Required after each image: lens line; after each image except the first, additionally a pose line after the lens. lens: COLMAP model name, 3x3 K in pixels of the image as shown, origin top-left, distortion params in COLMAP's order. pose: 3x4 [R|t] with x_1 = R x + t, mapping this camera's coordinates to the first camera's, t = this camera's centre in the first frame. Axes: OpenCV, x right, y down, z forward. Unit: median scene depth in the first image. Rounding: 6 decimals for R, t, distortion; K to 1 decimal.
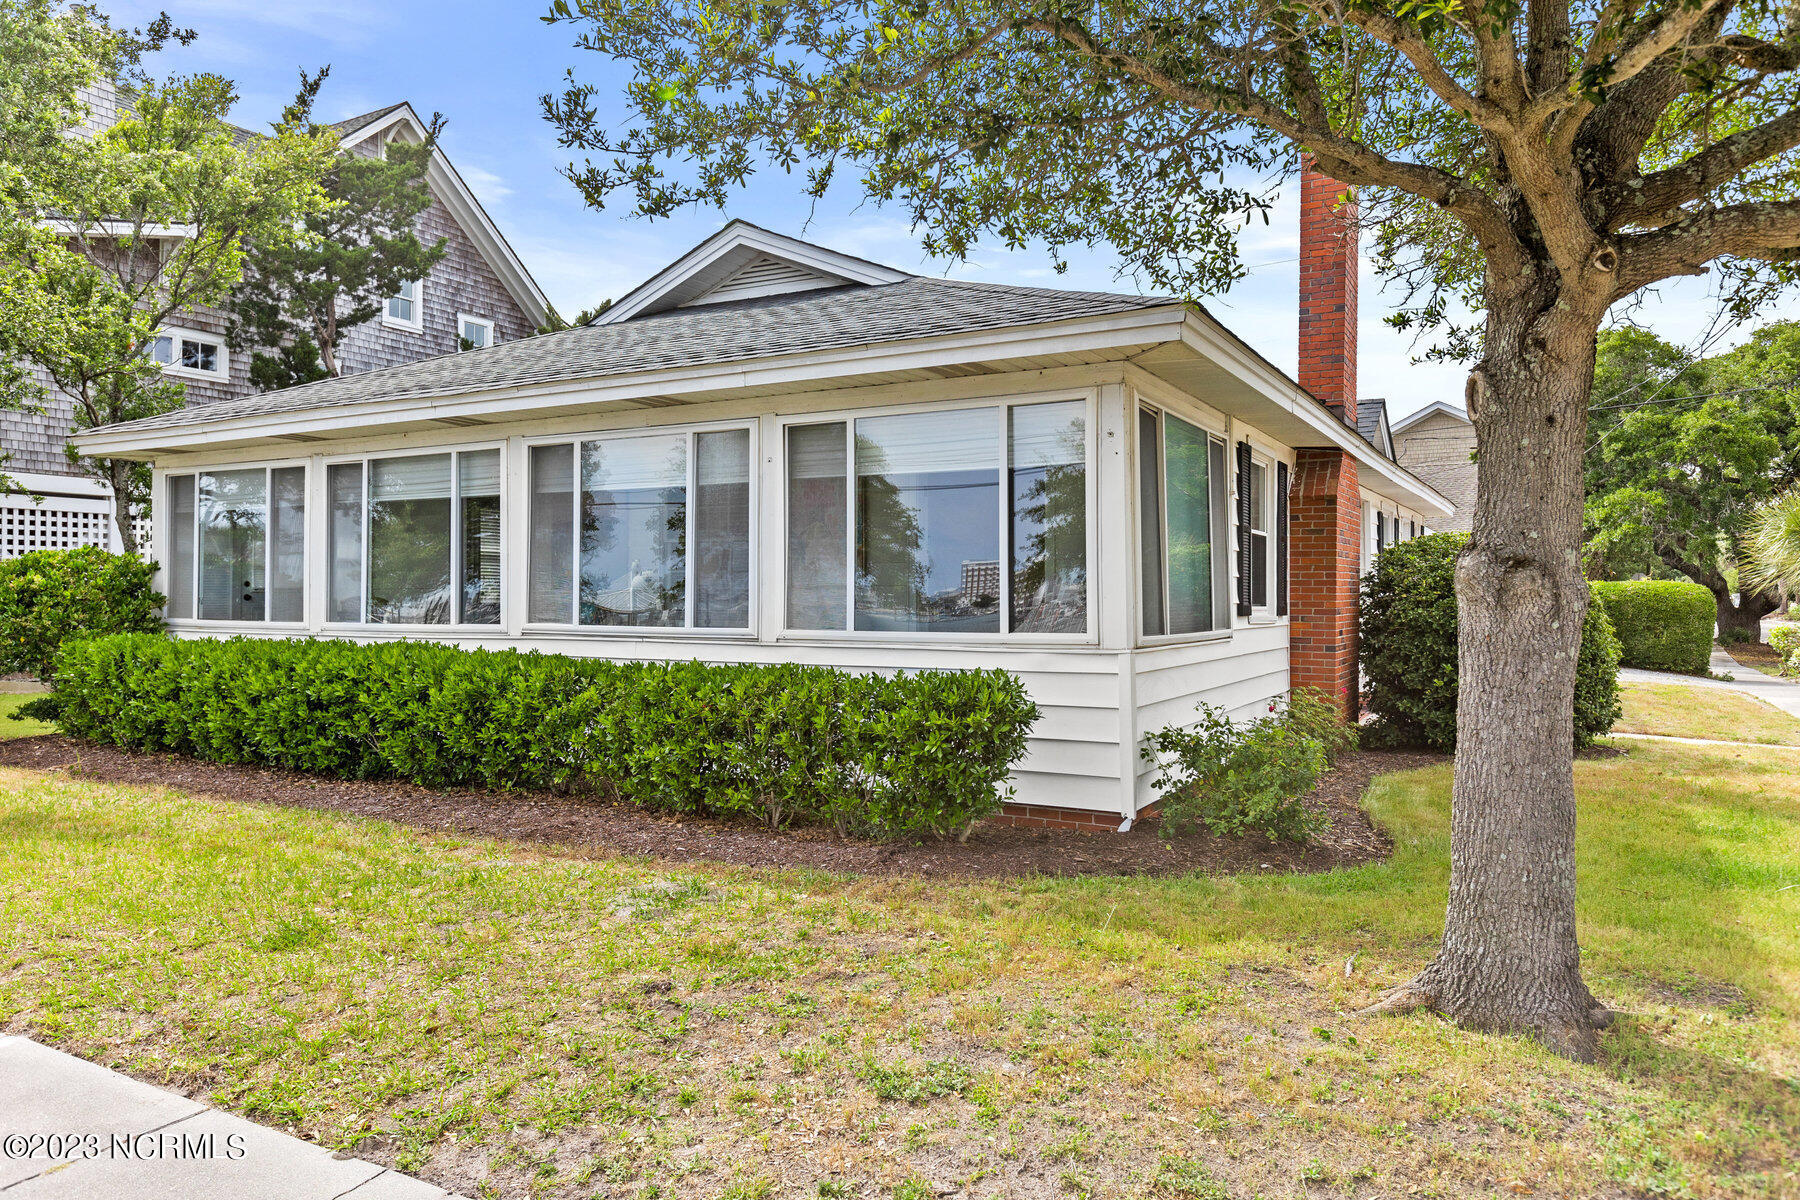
lens RADIAL K [[1242.0, 0, 898.3], [0, 1242.0, 592.6], [0, 0, 1]] dist [-0.003911, 0.000204]
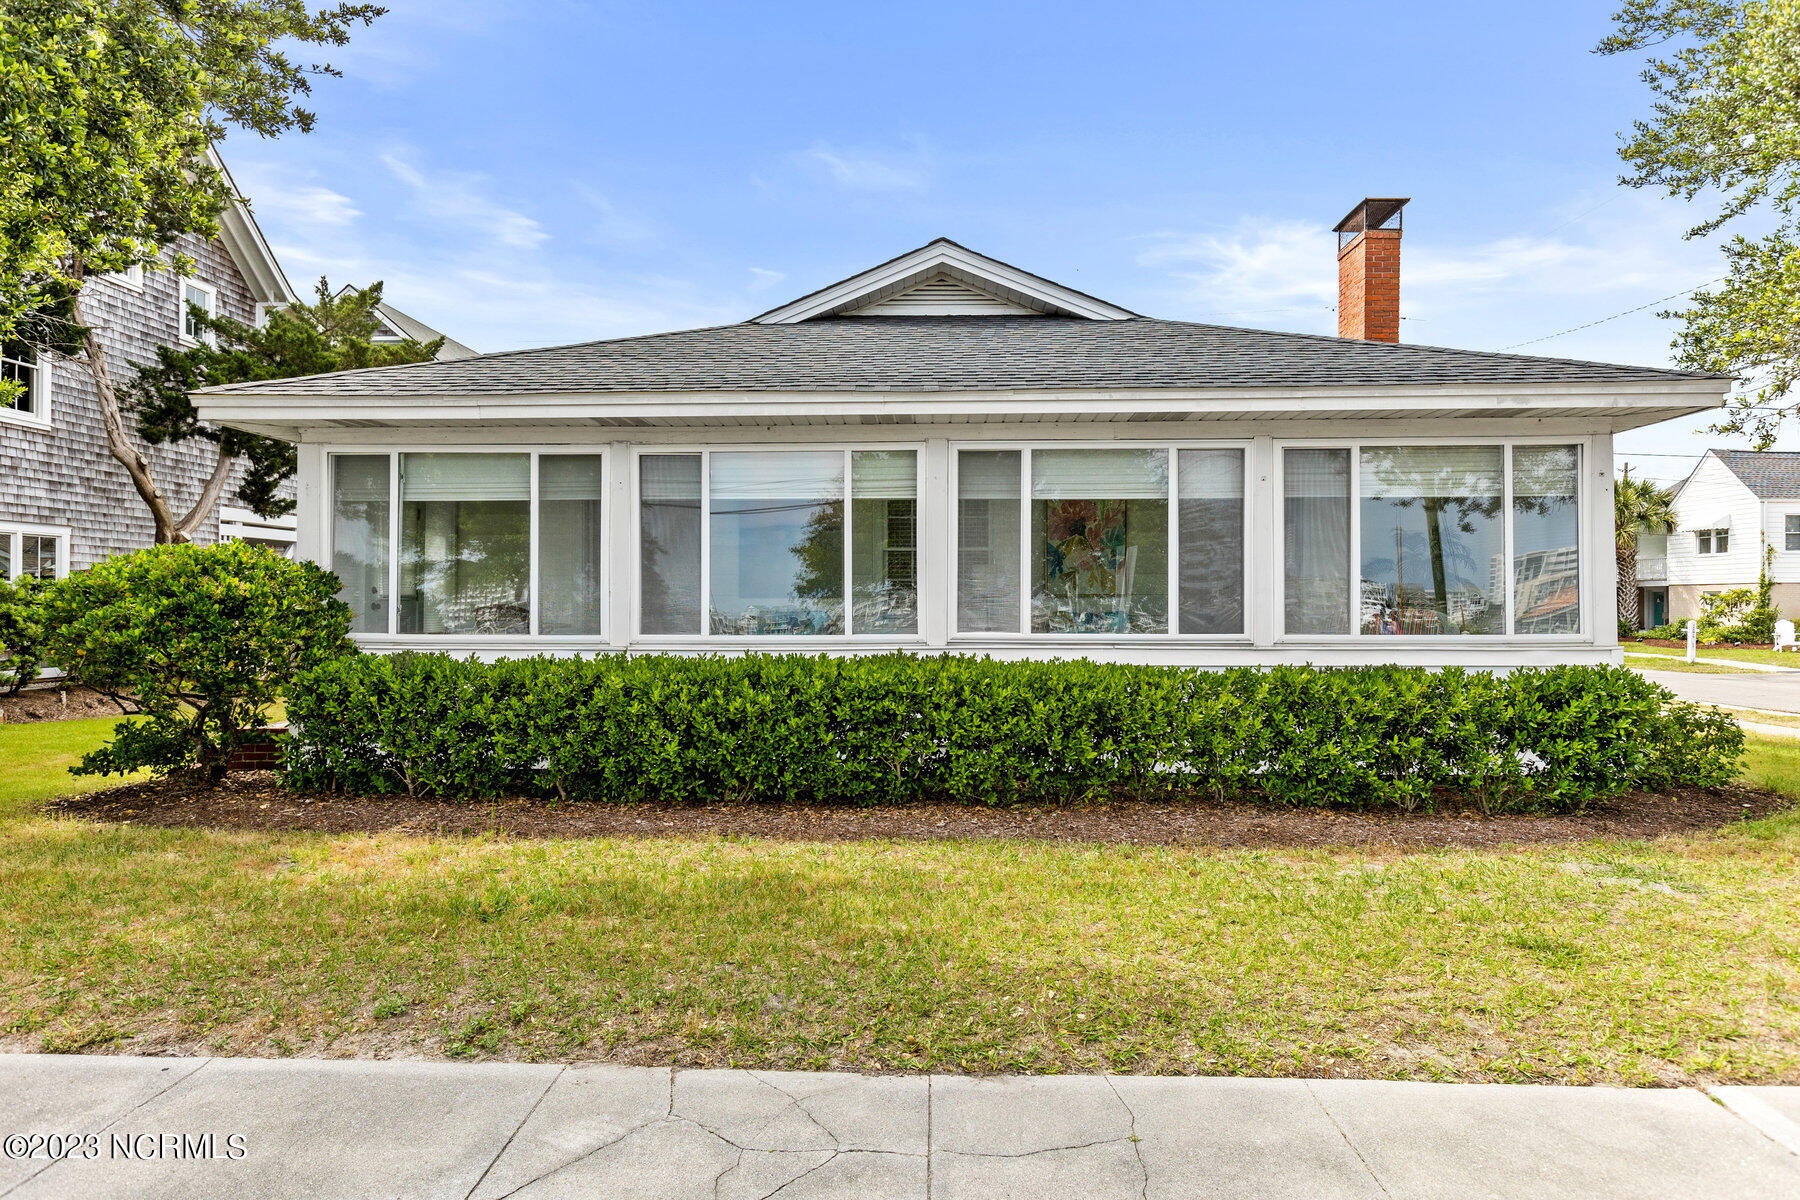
lens RADIAL K [[1090.8, 0, 898.4], [0, 1090.8, 603.4], [0, 0, 1]] dist [0.006456, -0.000513]
pose [[0.890406, -0.004002, 0.455150, -0.646110], [-0.000042, 0.999961, 0.008875, -0.004925], [-0.455167, -0.007921, 0.890371, 0.228727]]
